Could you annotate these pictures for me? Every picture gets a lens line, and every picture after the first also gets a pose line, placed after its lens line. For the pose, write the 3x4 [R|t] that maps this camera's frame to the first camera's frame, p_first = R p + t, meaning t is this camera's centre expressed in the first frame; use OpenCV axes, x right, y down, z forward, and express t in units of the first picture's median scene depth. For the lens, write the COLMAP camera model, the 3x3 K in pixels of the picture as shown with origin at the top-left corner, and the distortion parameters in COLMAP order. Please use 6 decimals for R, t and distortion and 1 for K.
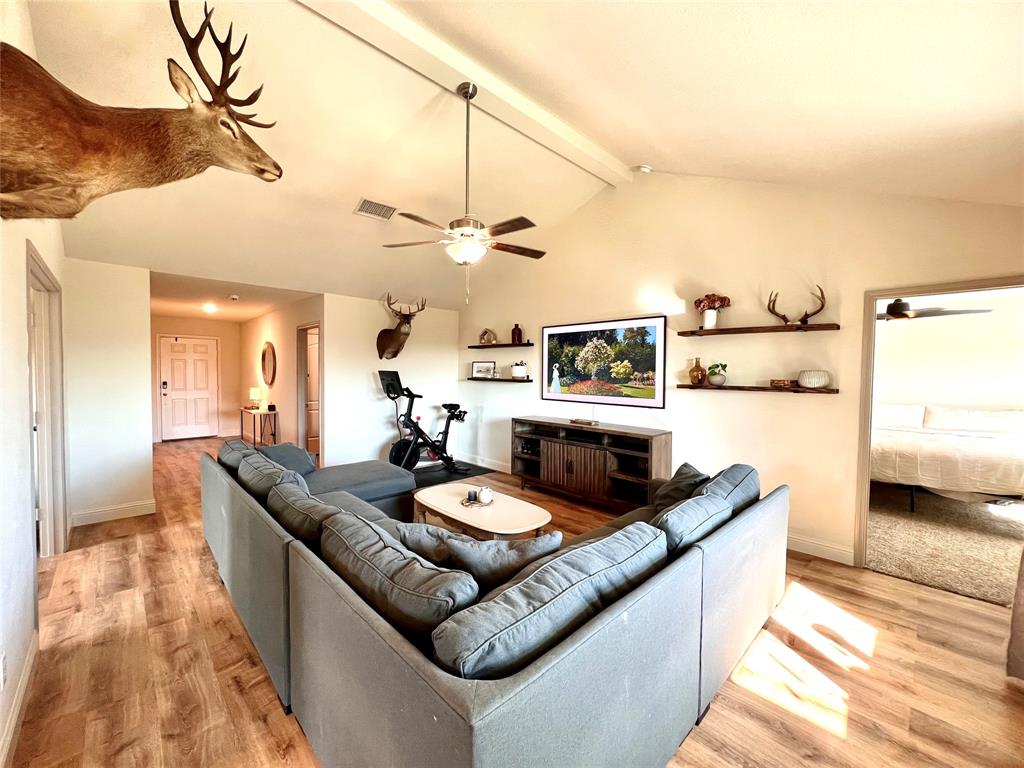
lens RADIAL K [[409.3, 0, 509.4], [0, 409.3, 383.2], [0, 0, 1]] dist [-0.003060, 0.000998]
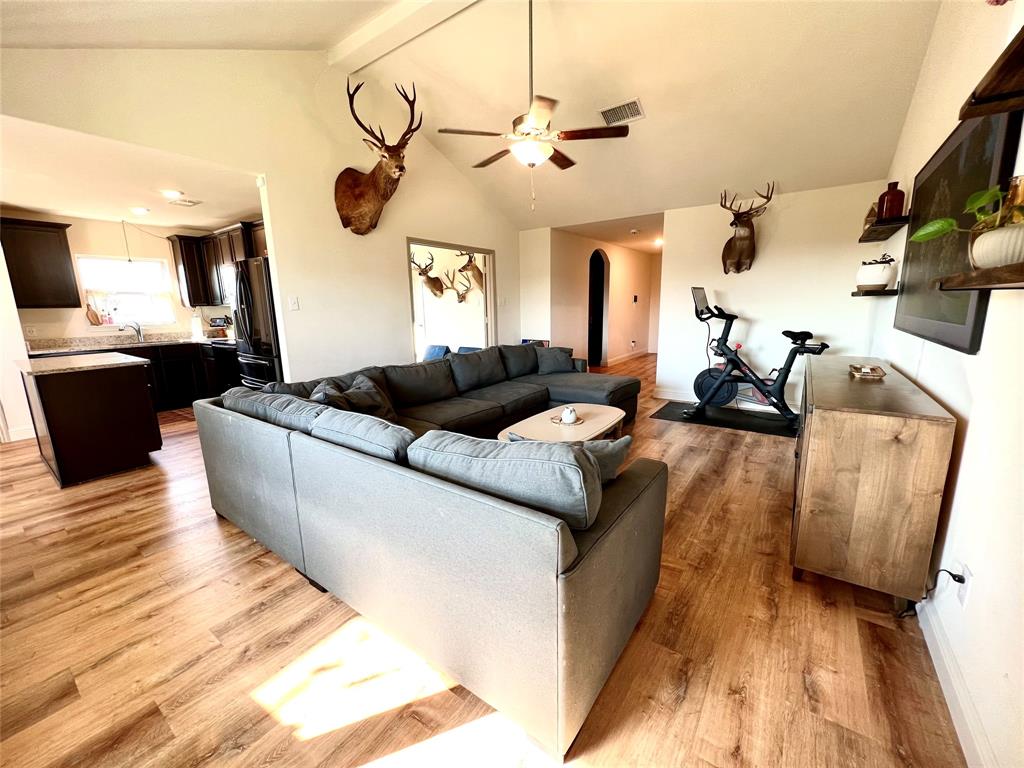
lens RADIAL K [[409.3, 0, 511.5], [0, 409.3, 382.4], [0, 0, 1]] dist [-0.003060, 0.000998]
pose [[0.179898, 0.169645, -0.968947, 0.494941], [-0.008928, 0.985258, 0.170843, 0.023872], [0.983645, -0.022084, 0.178761, 0.426468]]
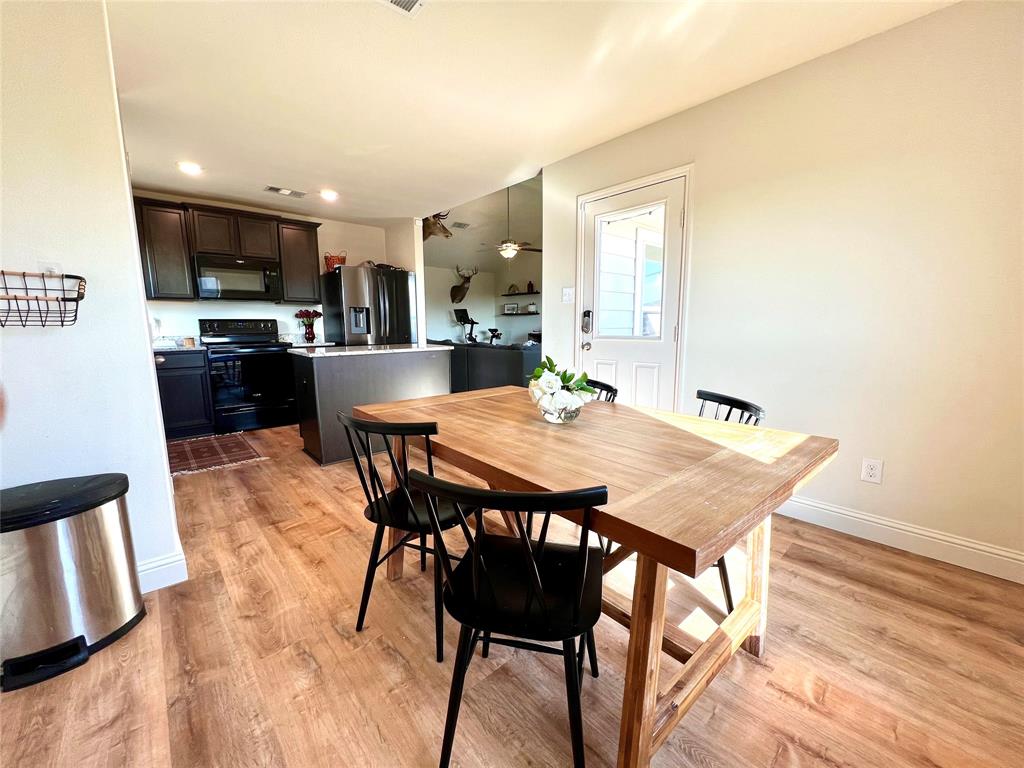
lens RADIAL K [[409.3, 0, 508.9], [0, 409.3, 384.6], [0, 0, 1]] dist [-0.003060, 0.000998]
pose [[0.999113, -0.012685, -0.040143, -0.009181], [0.017296, 0.993020, 0.116671, 0.091545], [0.038383, -0.117262, 0.992359, -0.809577]]
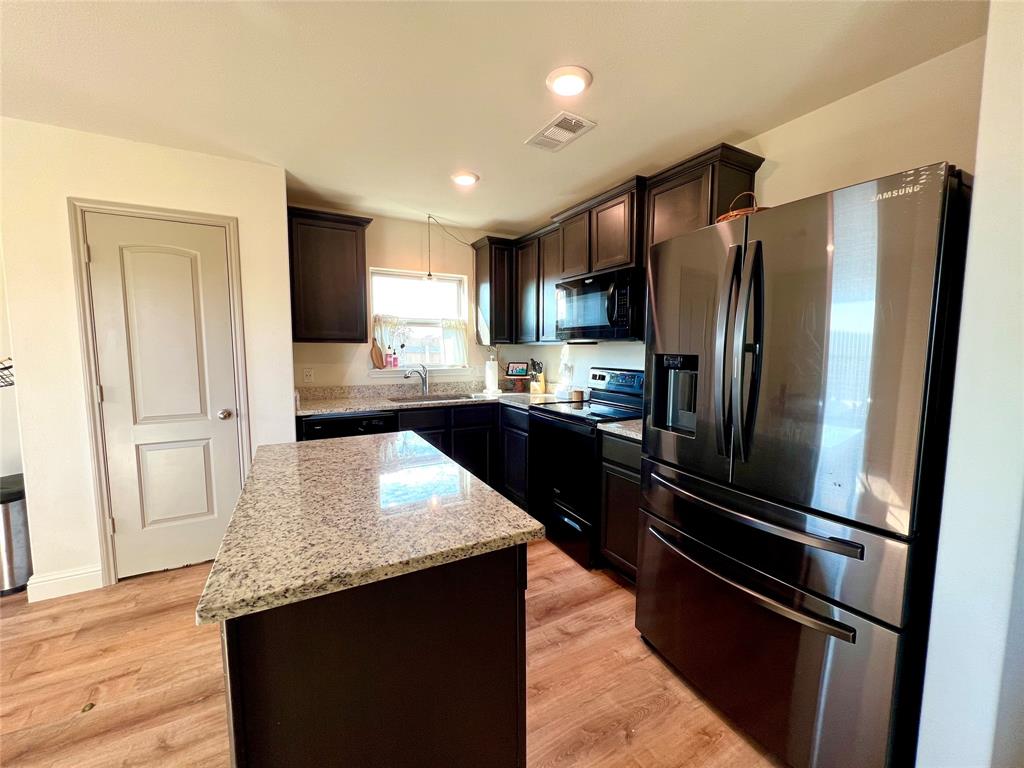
lens RADIAL K [[409.3, 0, 509.5], [0, 409.3, 382.5], [0, 0, 1]] dist [-0.003060, 0.000998]
pose [[-0.260160, 0.071235, -0.962934, -0.043305], [-0.036270, 0.995850, 0.083469, 0.023941], [0.964884, 0.056641, -0.256497, 0.020337]]
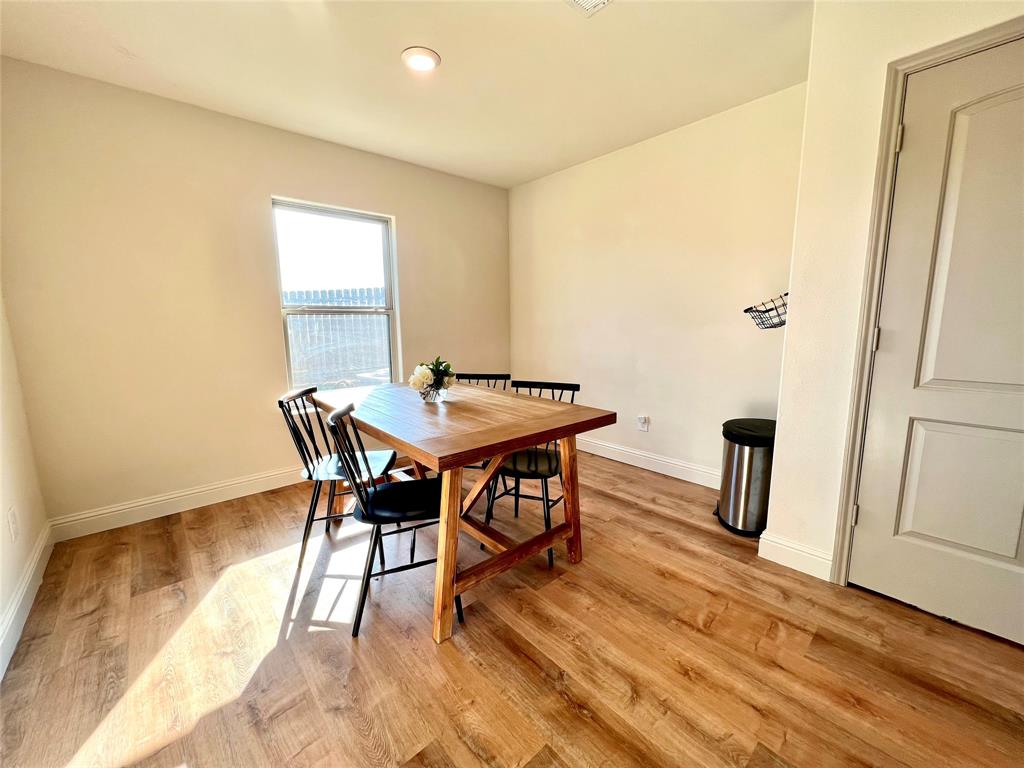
lens RADIAL K [[409.3, 0, 512.3], [0, 409.3, 381.5], [0, 0, 1]] dist [-0.003060, 0.000998]
pose [[-0.999493, -0.007300, 0.030989, -0.071610], [-0.001651, 0.983928, 0.178557, 0.060848], [-0.031794, 0.178415, -0.983441, -0.166721]]
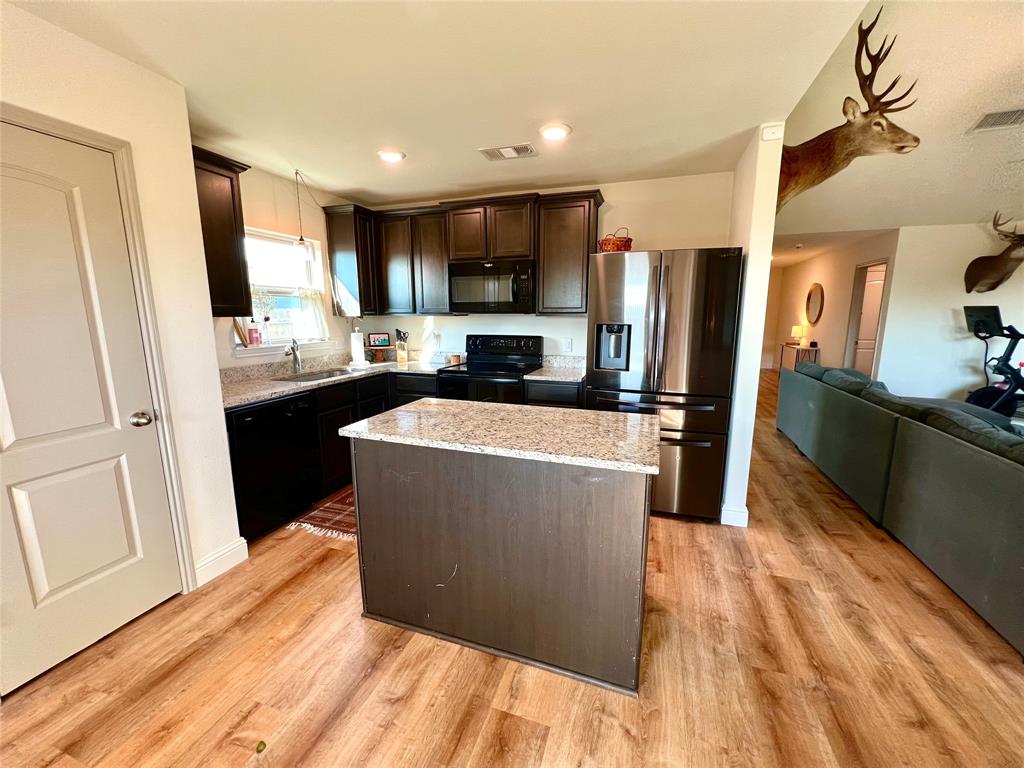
lens RADIAL K [[409.3, 0, 510.3], [0, 409.3, 383.2], [0, 0, 1]] dist [-0.003060, 0.000998]
pose [[0.457378, 0.138060, -0.878490, 0.030503], [-0.020198, 0.989233, 0.144948, 0.025726], [0.889043, -0.048552, 0.455242, -0.281987]]
